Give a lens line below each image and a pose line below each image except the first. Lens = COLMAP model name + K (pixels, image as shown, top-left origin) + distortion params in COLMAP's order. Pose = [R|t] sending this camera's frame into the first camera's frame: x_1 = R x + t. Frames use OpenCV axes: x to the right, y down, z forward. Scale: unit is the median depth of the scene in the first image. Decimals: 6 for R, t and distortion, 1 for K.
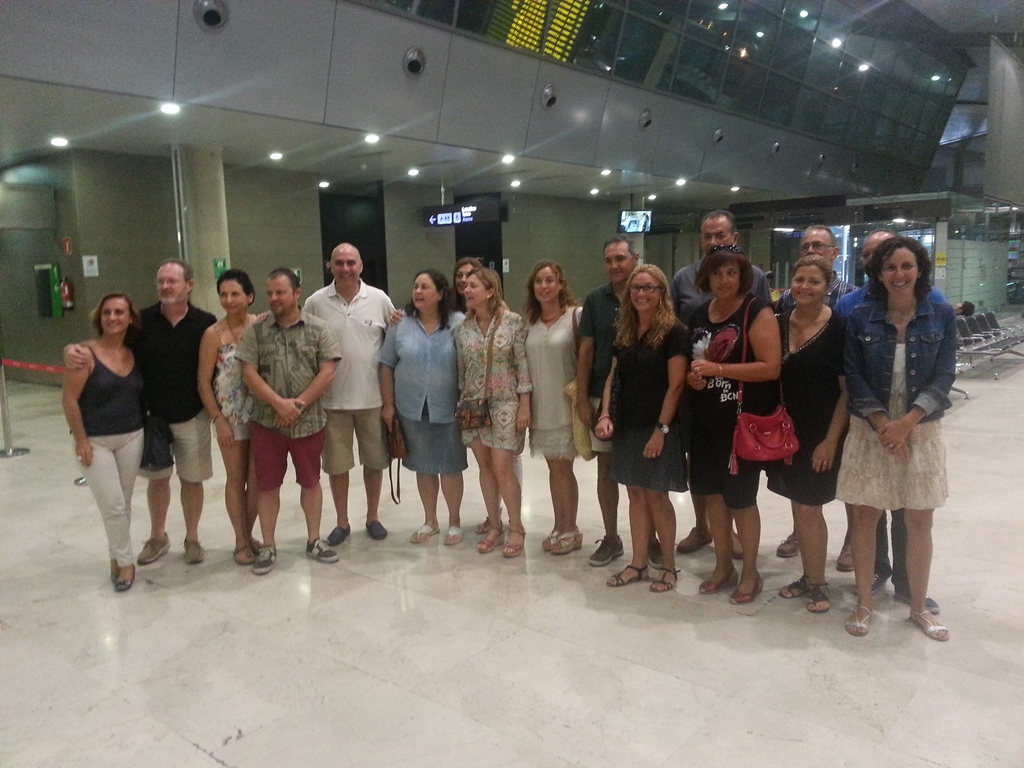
lens RADIAL K [[848.2, 0, 512.0], [0, 848.2, 384.0], [0, 0, 1]] dist [-0.011546, -0.002691]
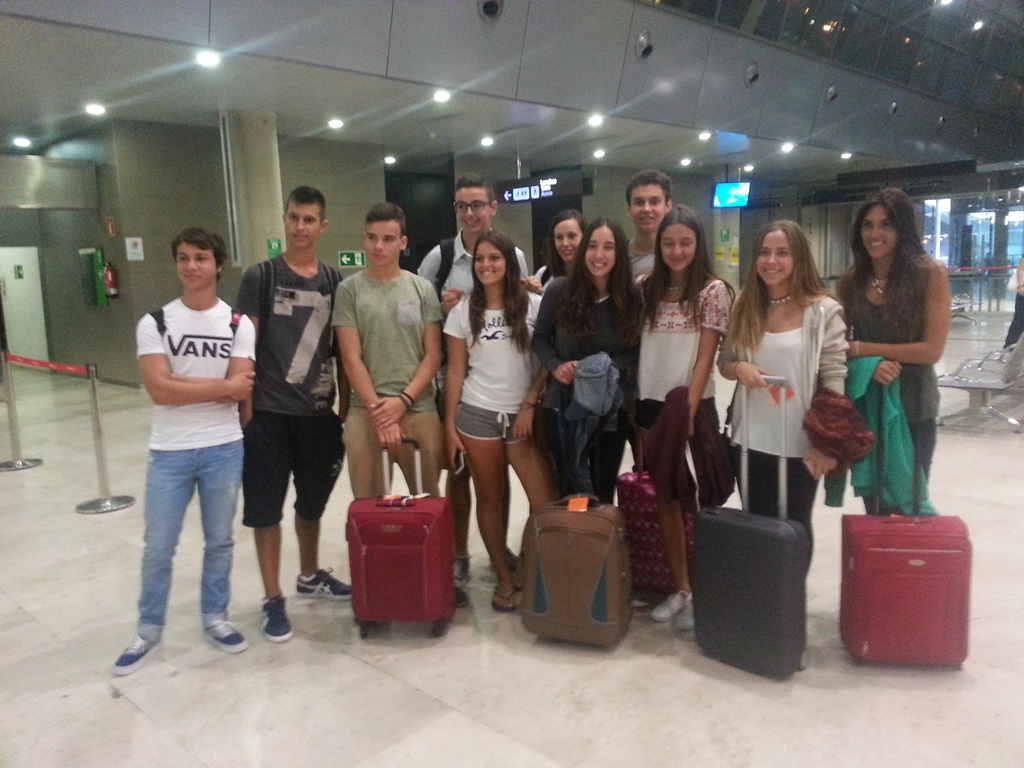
lens RADIAL K [[848.2, 0, 512.0], [0, 848.2, 384.0], [0, 0, 1]] dist [-0.011546, -0.002691]
pose [[0.996791, -0.001429, -0.080038, -0.019263], [0.002514, 0.999906, 0.013460, -0.004942], [0.080012, -0.013618, 0.996701, 0.107465]]
